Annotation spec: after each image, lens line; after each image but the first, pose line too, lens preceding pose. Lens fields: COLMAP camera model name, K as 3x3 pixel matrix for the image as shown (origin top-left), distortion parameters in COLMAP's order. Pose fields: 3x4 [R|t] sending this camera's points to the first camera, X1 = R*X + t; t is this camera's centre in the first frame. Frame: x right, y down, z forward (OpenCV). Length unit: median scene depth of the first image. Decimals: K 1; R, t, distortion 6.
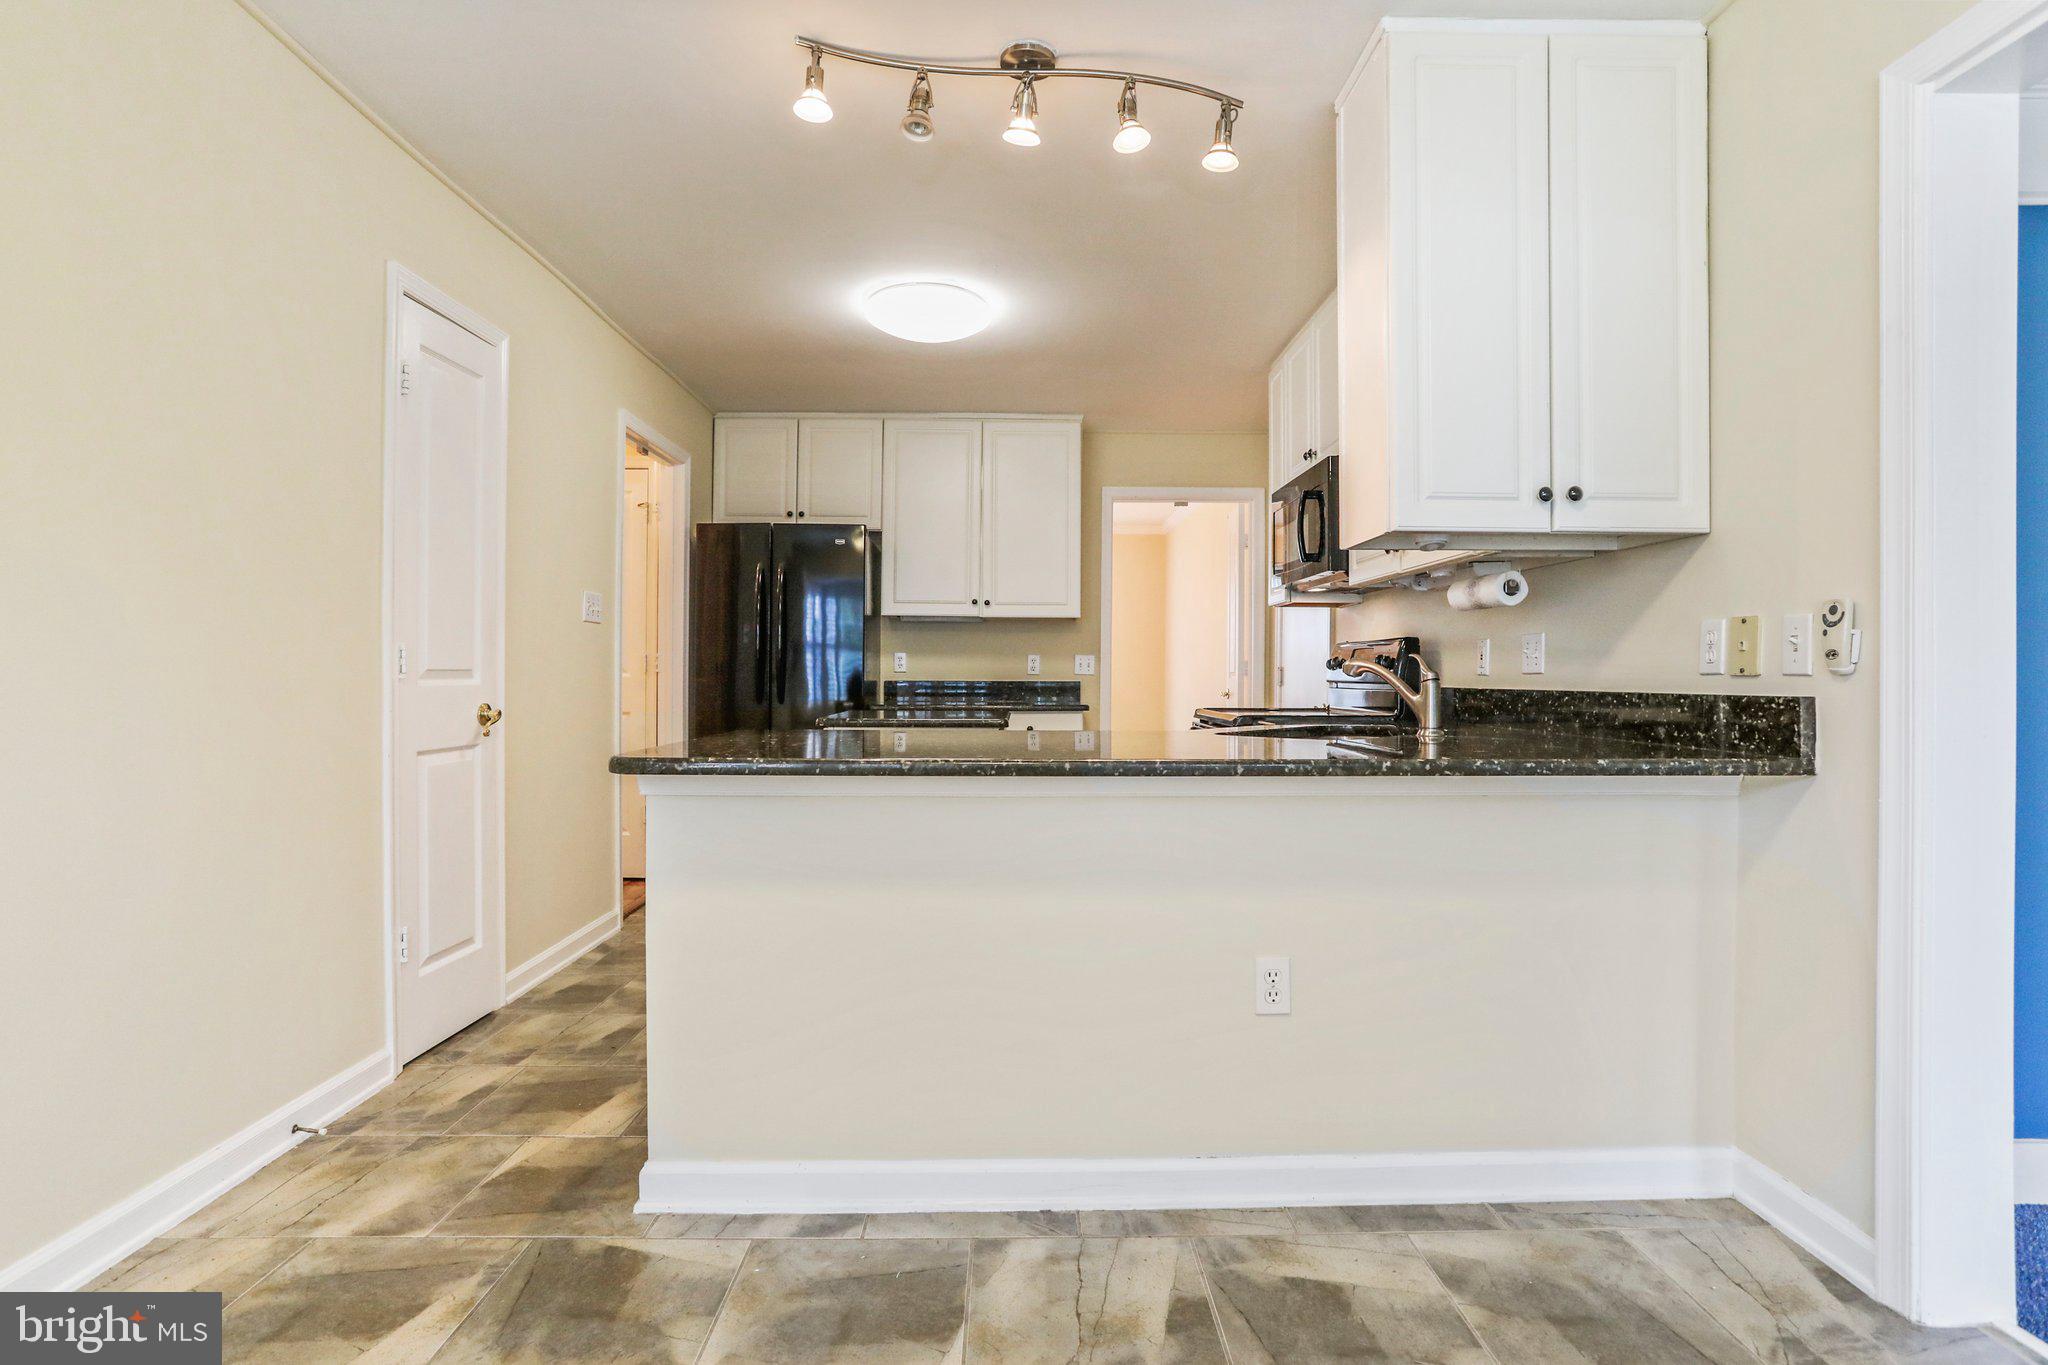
lens RADIAL K [[989.1, 0, 1028.7], [0, 989.1, 676.7], [0, 0, 1]] dist [-0.062993, 0.034224]
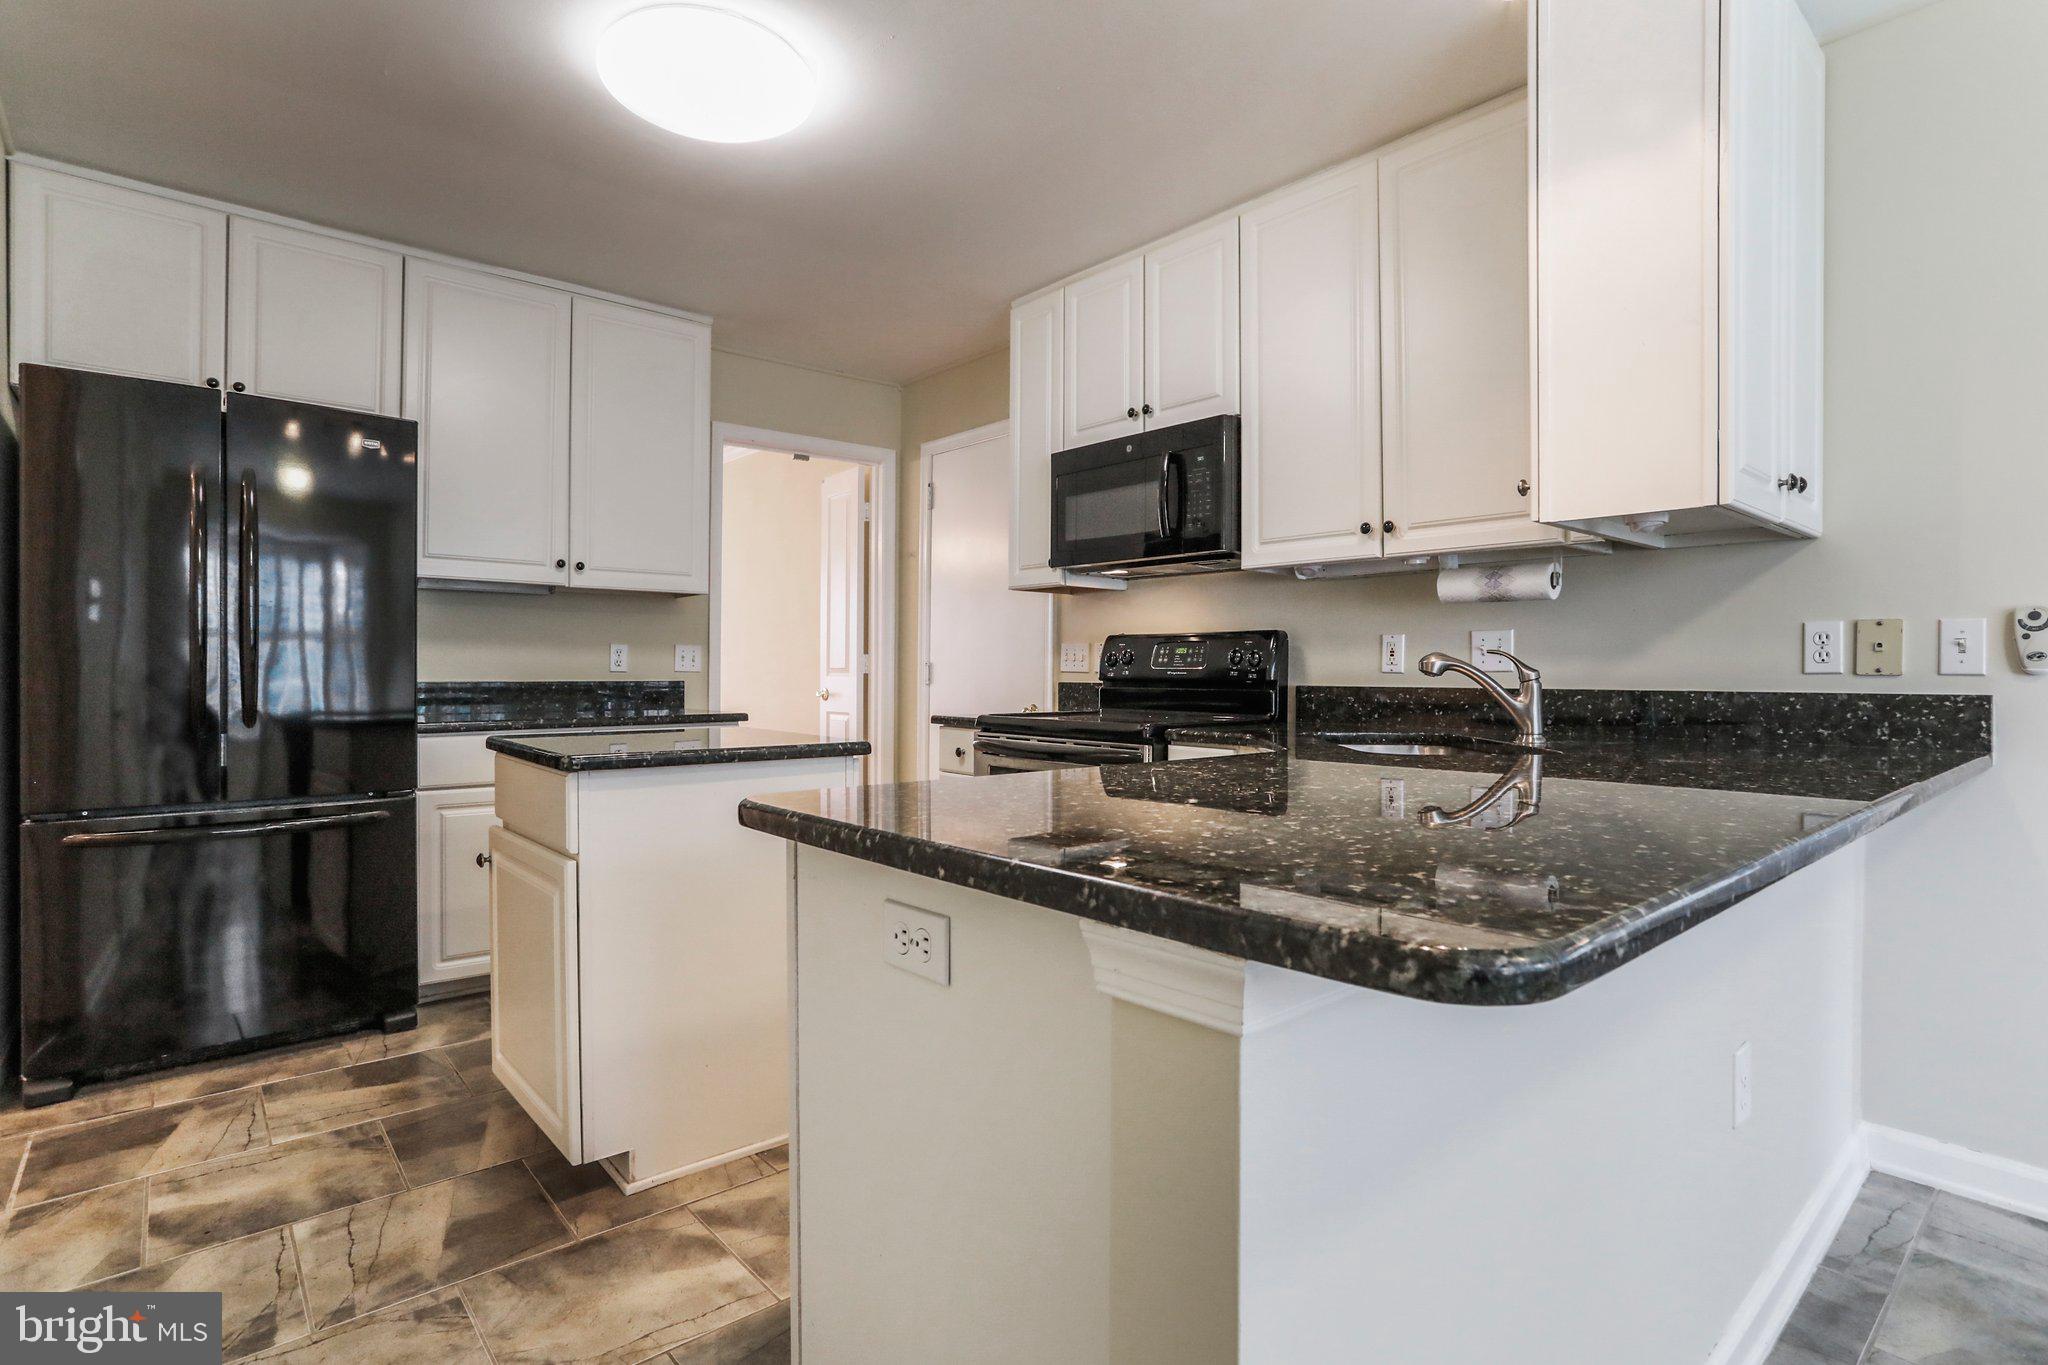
lens RADIAL K [[1013.7, 0, 1027.2], [0, 1013.7, 674.7], [0, 0, 1]] dist [-0.030208, 0.001101]
pose [[0.774805, -0.004890, 0.632182, -0.613810], [0.002399, 0.999986, 0.004794, -0.008209], [-0.632196, -0.002198, 0.774805, 0.698350]]
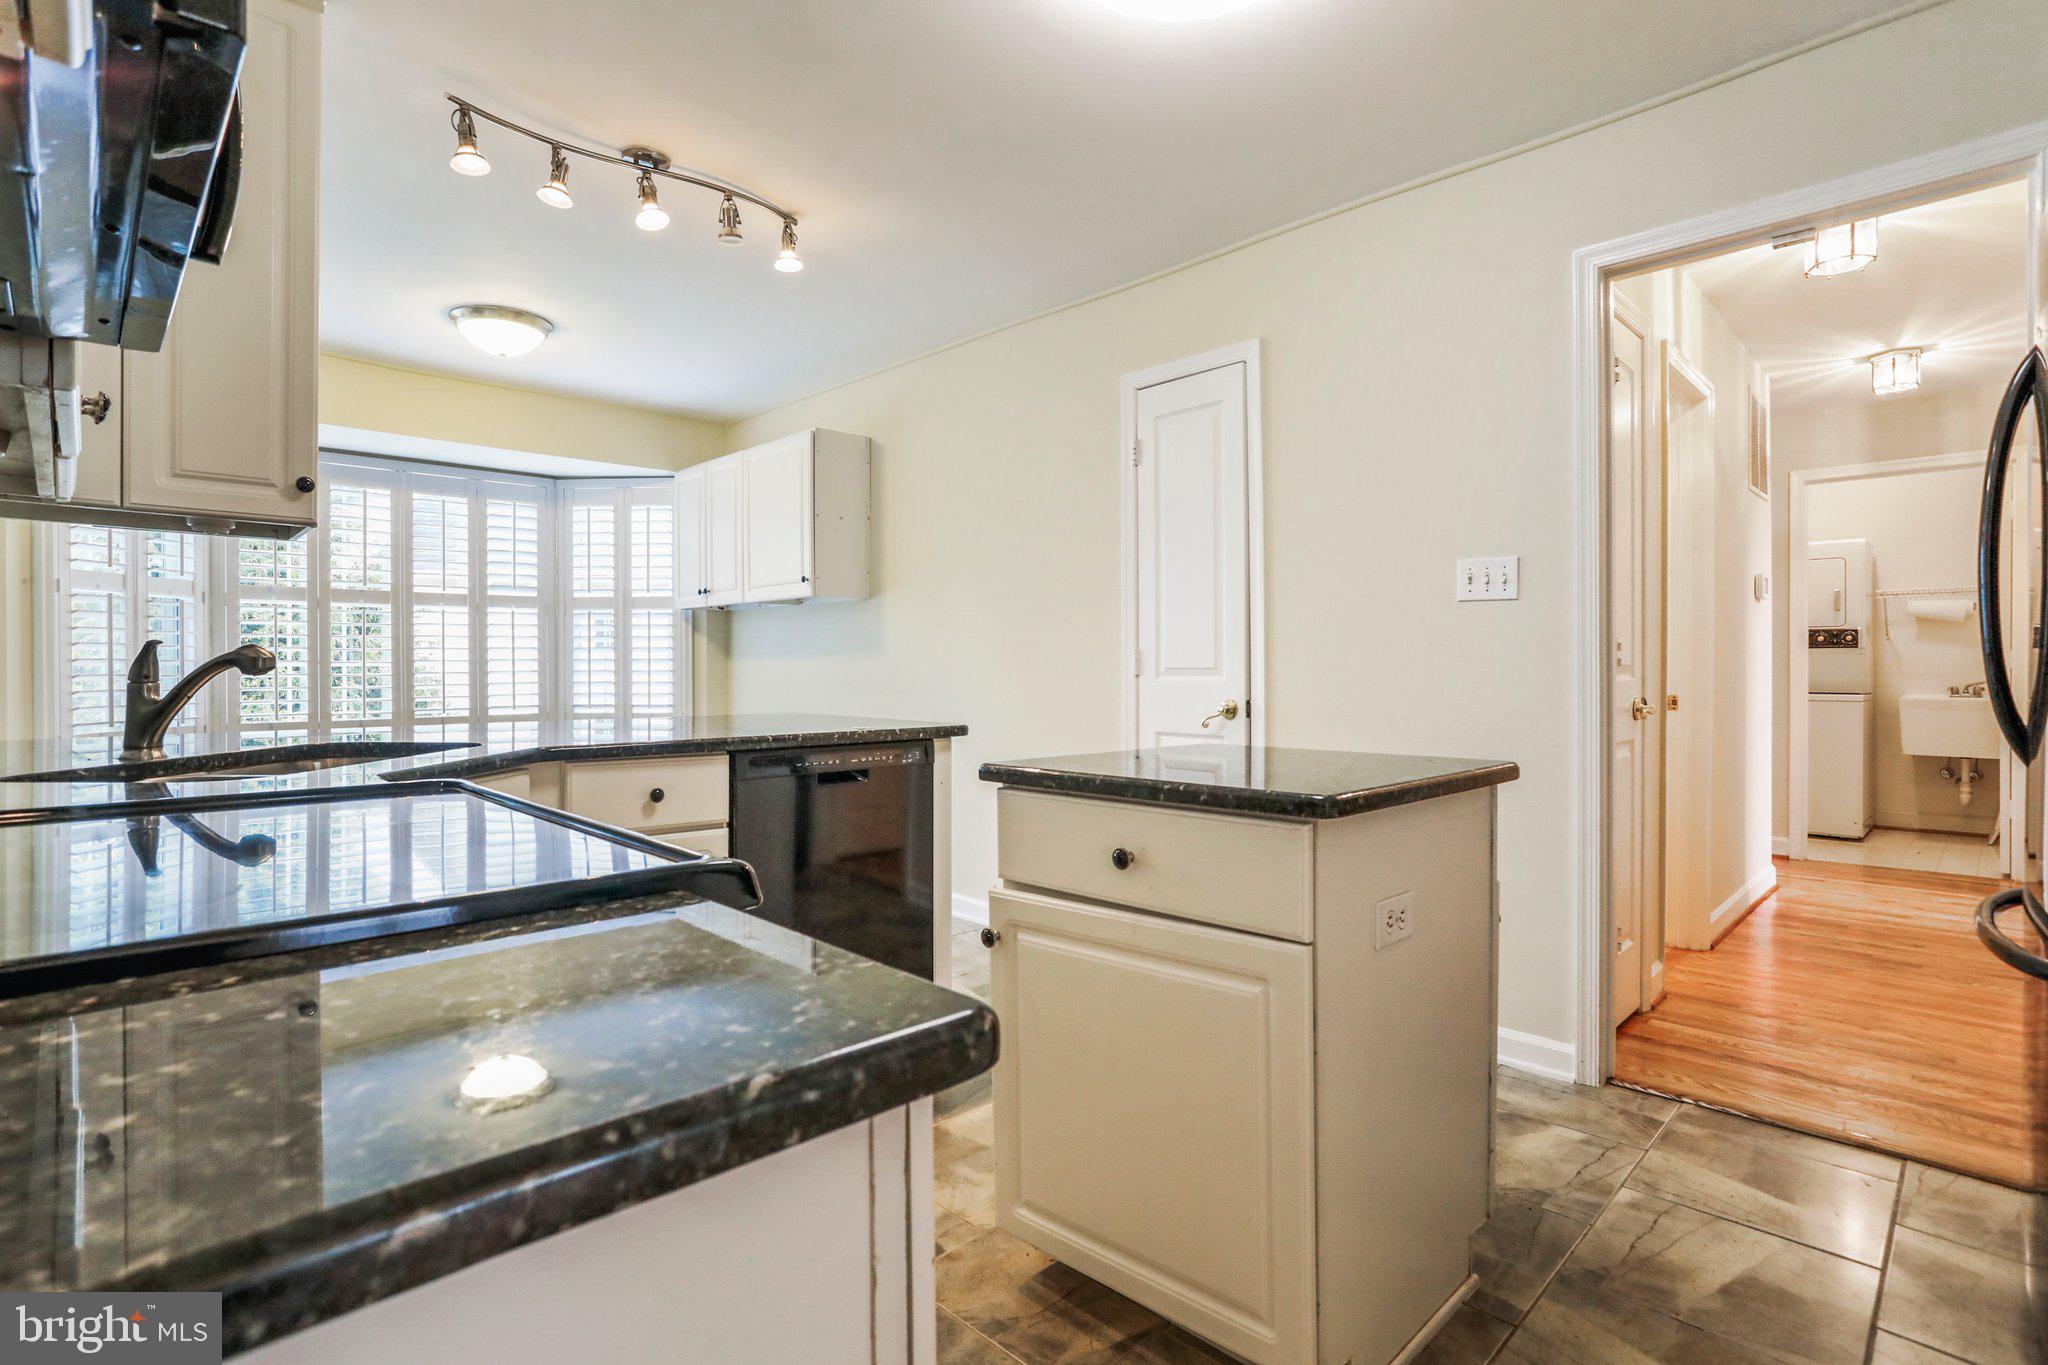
lens RADIAL K [[989.1, 0, 1028.7], [0, 989.1, 676.7], [0, 0, 1]] dist [-0.062993, 0.034224]
pose [[-0.731782, -0.000818, -0.681539, 0.510773], [-0.009236, 0.999919, 0.008717, -0.010182], [0.681477, 0.012674, -0.731730, 2.322167]]
